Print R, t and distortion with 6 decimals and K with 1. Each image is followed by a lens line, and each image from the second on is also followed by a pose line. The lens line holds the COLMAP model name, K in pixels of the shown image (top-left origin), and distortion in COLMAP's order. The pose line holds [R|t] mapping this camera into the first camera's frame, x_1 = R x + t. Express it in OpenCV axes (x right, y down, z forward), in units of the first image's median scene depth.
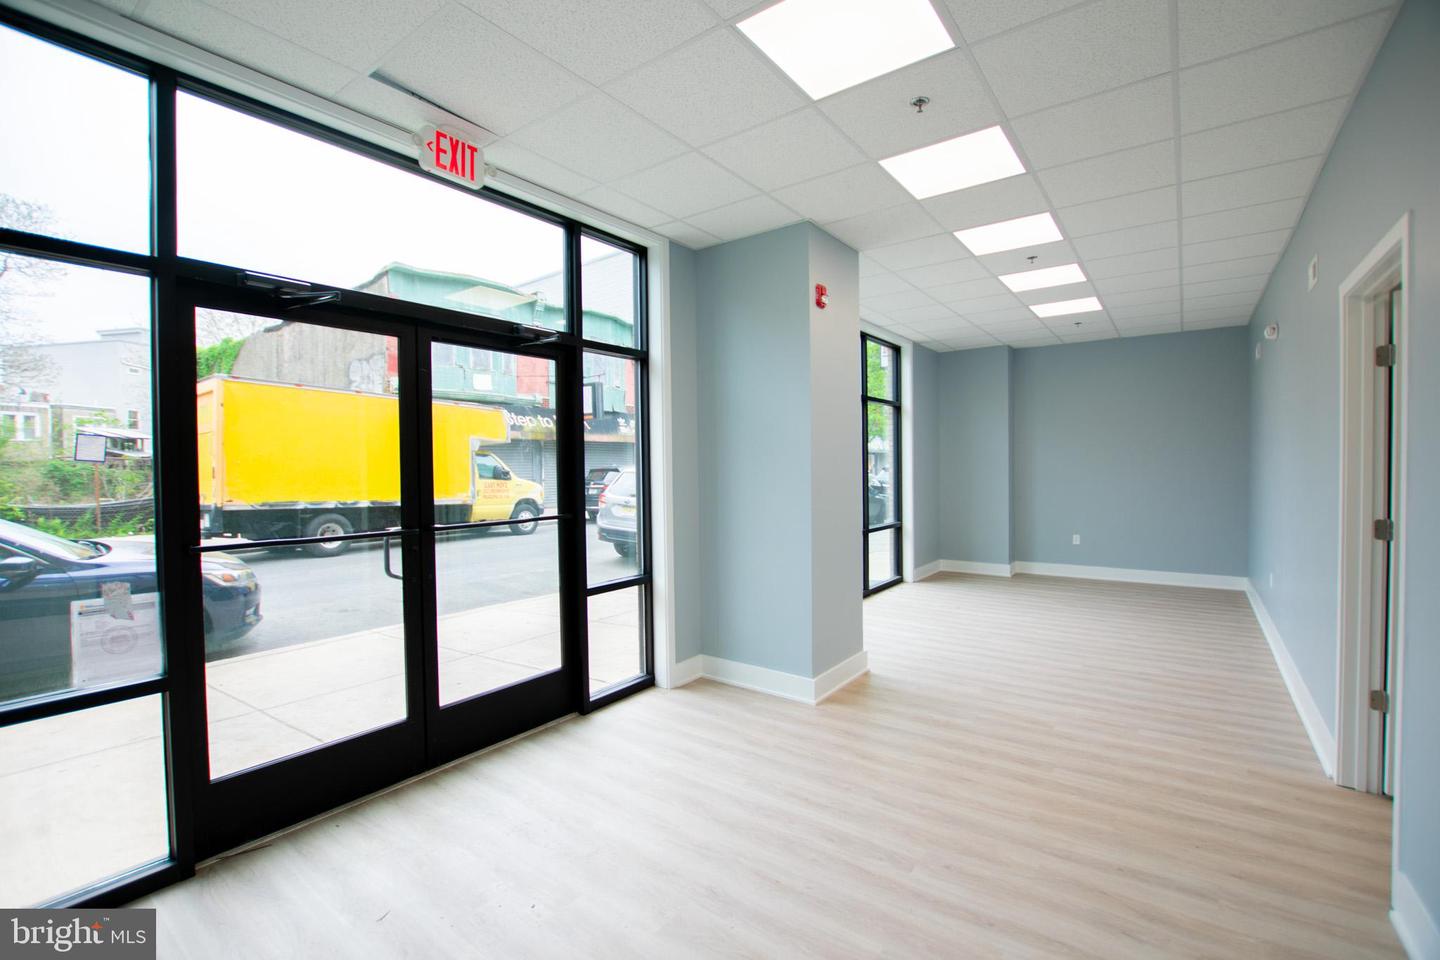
lens RADIAL K [[639.0, 0, 716.6], [0, 639.0, 476.3], [0, 0, 1]] dist [-0.022427, -0.000744]
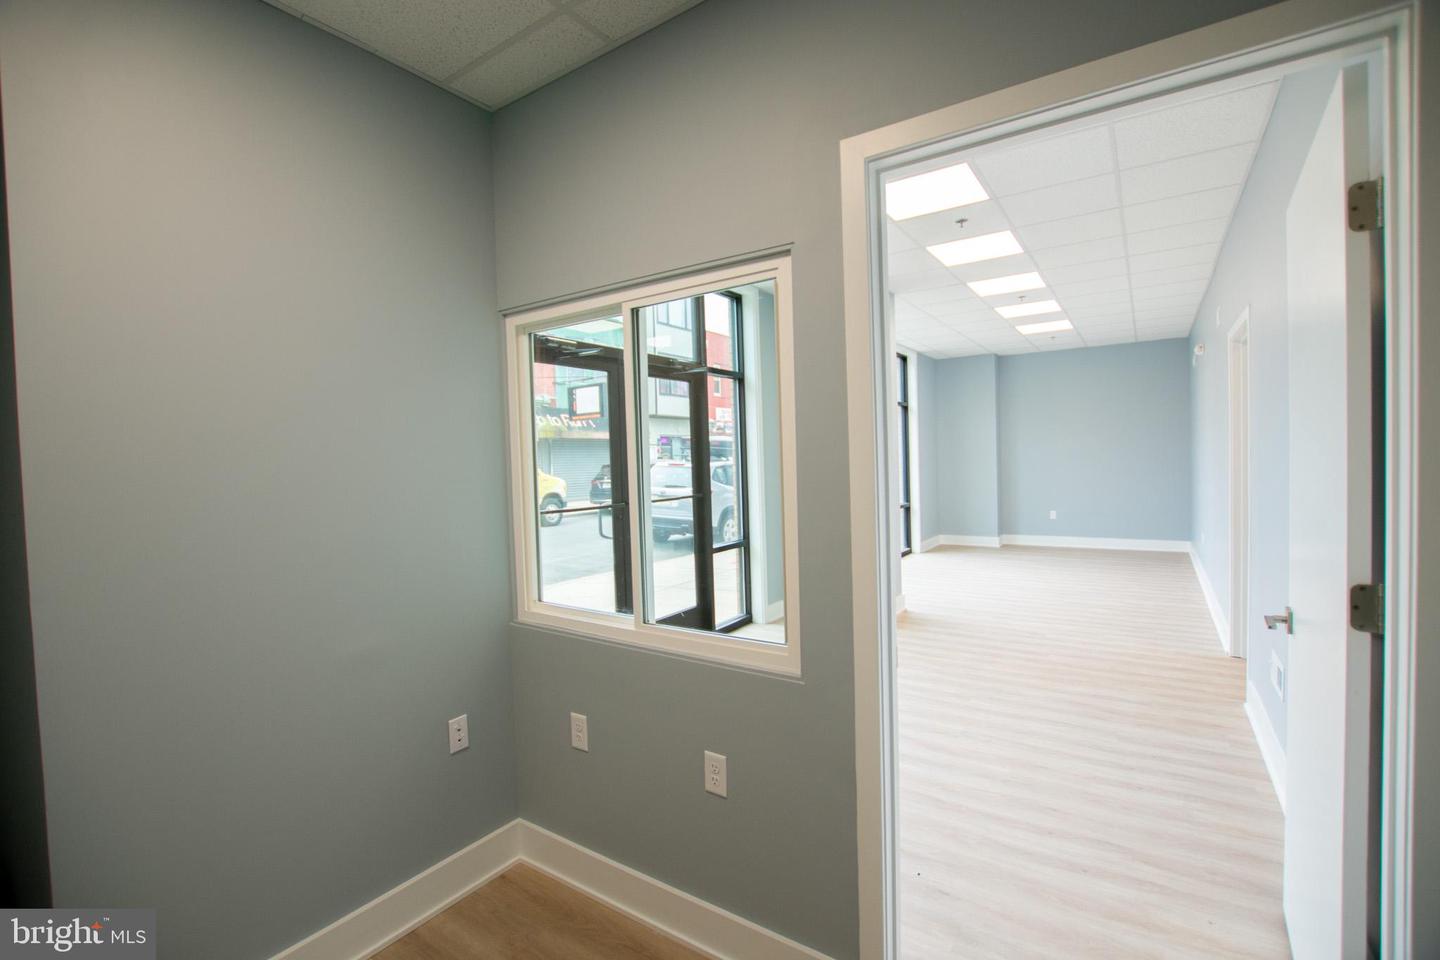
lens RADIAL K [[639.0, 0, 716.6], [0, 639.0, 476.3], [0, 0, 1]] dist [-0.022427, -0.000744]
pose [[0.999095, -0.018450, 0.038337, -0.119234], [0.018102, 0.999792, 0.009421, 0.003969], [-0.038503, -0.008719, 0.999220, -0.183877]]
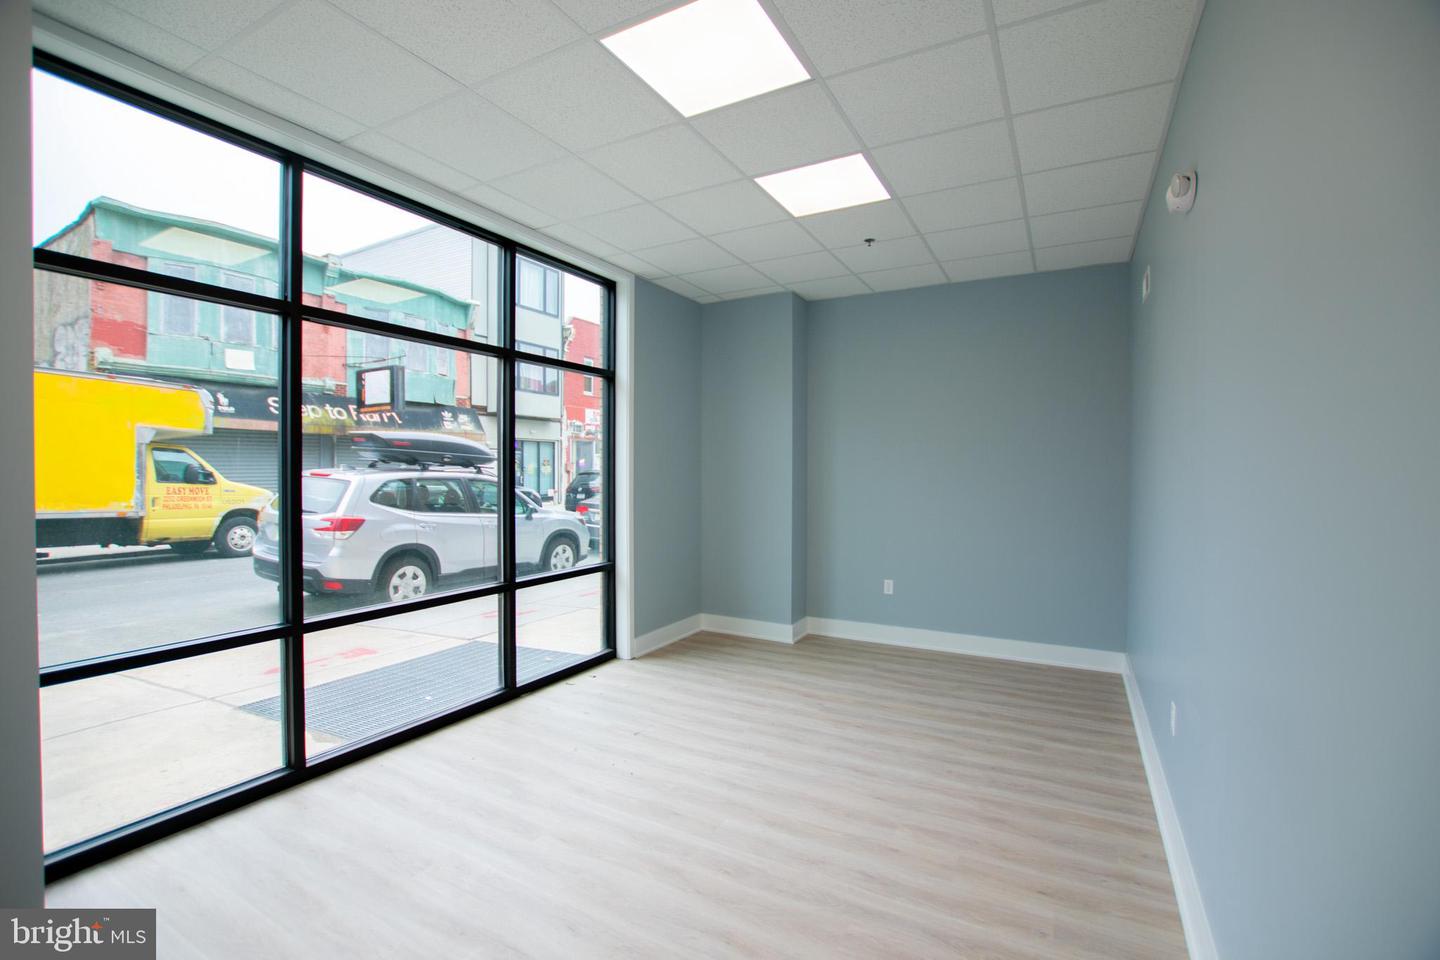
lens RADIAL K [[628.2, 0, 720.0], [0, 628.2, 480.0], [0, 0, 1]] dist [-0.021127, -0.000038]
pose [[0.990273, 0.011051, 0.138697, 0.312942], [-0.011069, 0.999939, -0.000640, -0.009712], [-0.138695, -0.000902, 0.990335, 0.388127]]
